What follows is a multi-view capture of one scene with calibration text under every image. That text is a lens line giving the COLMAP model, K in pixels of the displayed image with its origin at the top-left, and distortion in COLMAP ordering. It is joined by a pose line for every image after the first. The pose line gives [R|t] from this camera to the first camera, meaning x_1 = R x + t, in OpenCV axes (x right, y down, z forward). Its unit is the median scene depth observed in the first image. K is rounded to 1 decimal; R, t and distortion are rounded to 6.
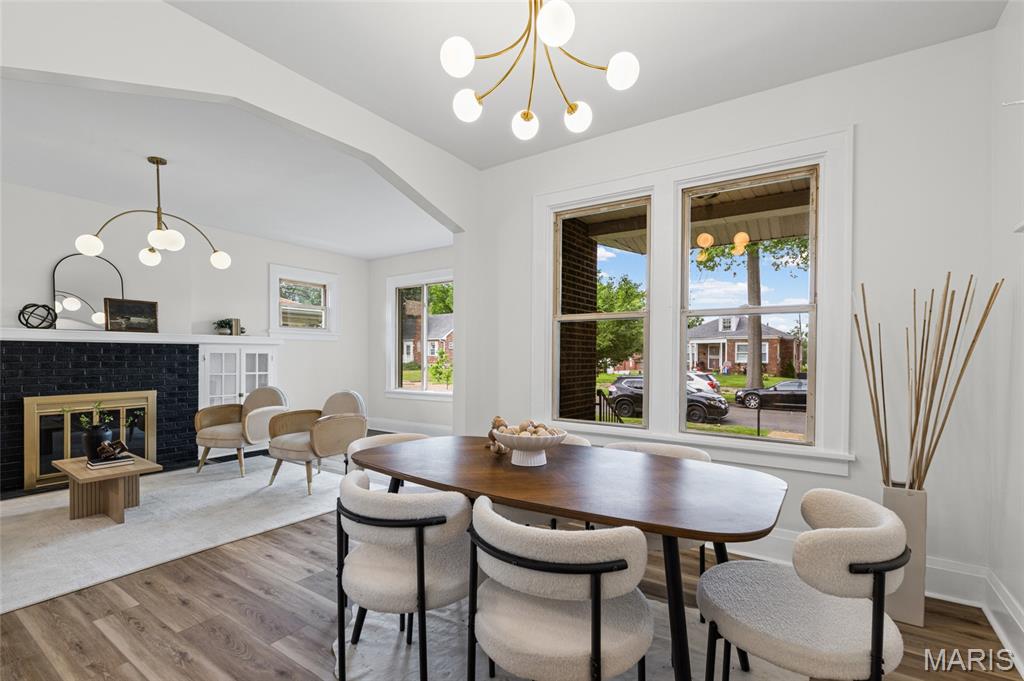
lens RADIAL K [[464.9, 0, 518.3], [0, 464.9, 363.8], [0, 0, 1]] dist [0.001023, 0.000025]
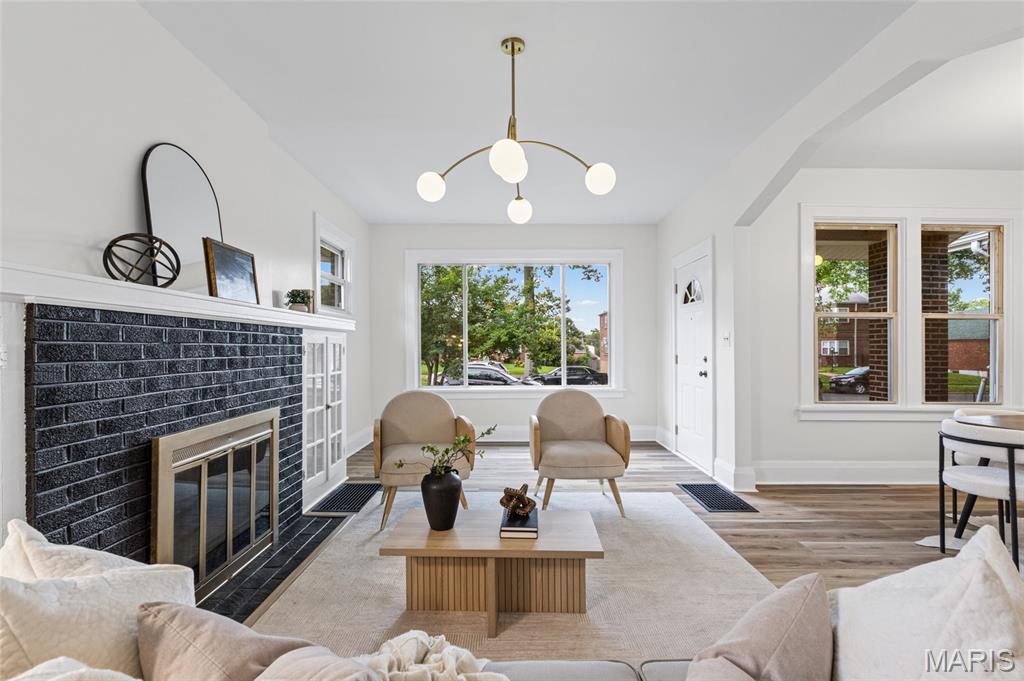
lens RADIAL K [[454.2, 0, 516.0], [0, 454.2, 345.6], [0, 0, 1]] dist [-0.002326, -0.000906]
pose [[0.820197, 0.000965, 0.572080, -0.868363], [0.009489, 0.999838, -0.015291, -0.006383], [-0.572003, 0.017970, 0.820055, 0.370638]]
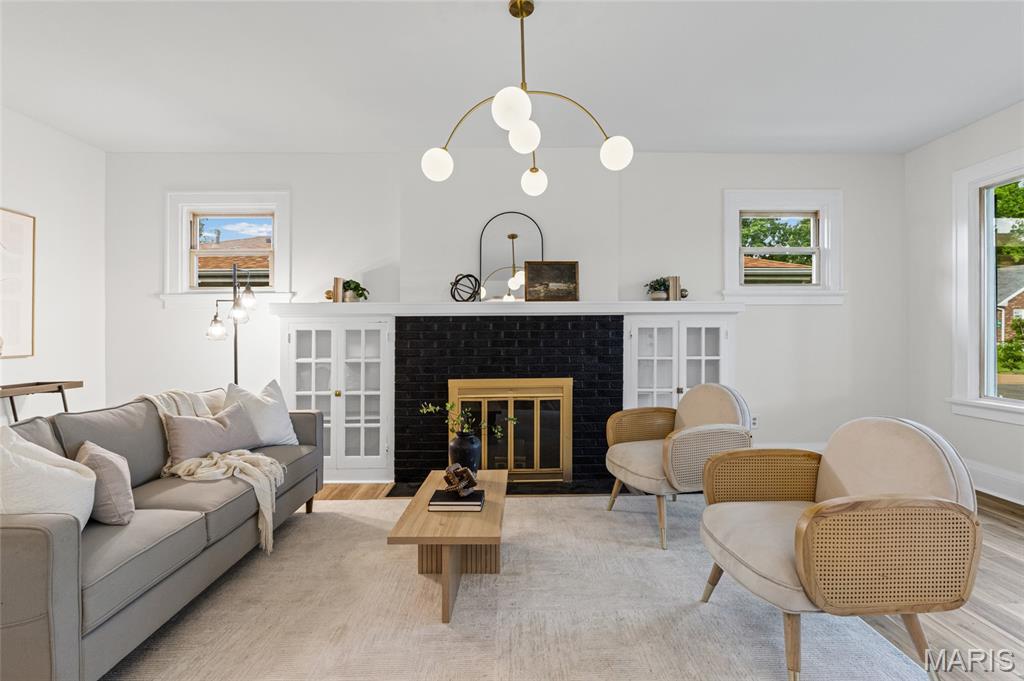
lens RADIAL K [[461.8, 0, 512.1], [0, 461.8, 332.0], [0, 0, 1]] dist [-0.002132, -0.000049]
pose [[0.574642, -0.008219, -0.818364, -0.229369], [-0.006838, 0.999866, -0.014843, -0.005068], [0.818376, 0.014125, 0.574509, 0.499680]]
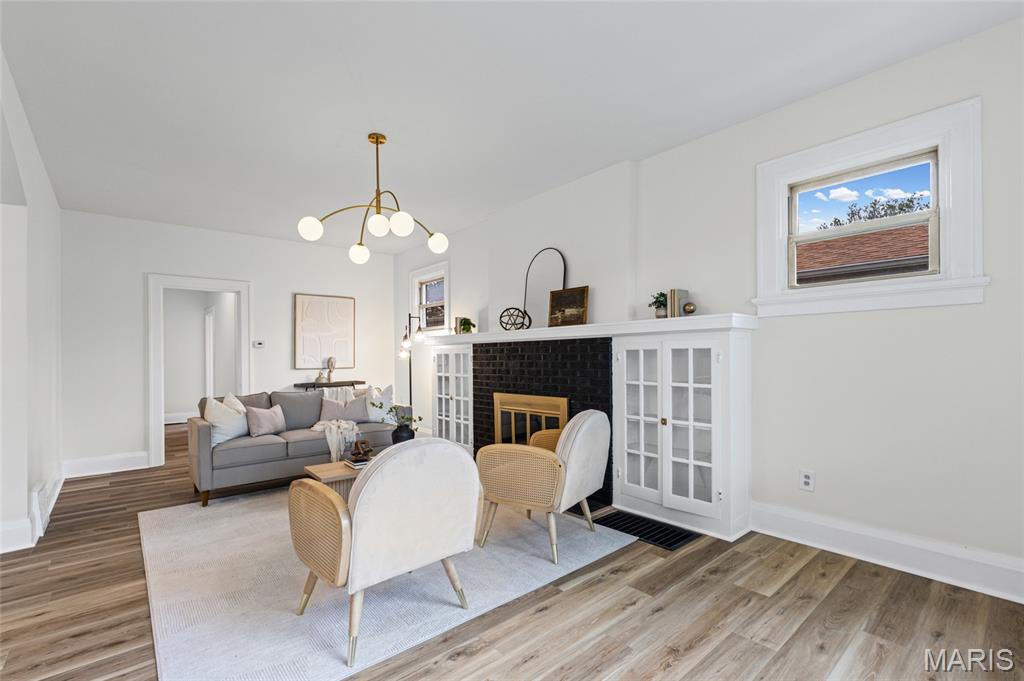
lens RADIAL K [[461.6, 0, 509.6], [0, 461.6, 343.9], [0, 0, 1]] dist [-0.001269, -0.000113]
pose [[-0.274262, -0.019941, -0.961448, 0.005415], [-0.001797, 0.999794, -0.020224, -0.019314], [0.961653, -0.003819, -0.274241, 1.133771]]
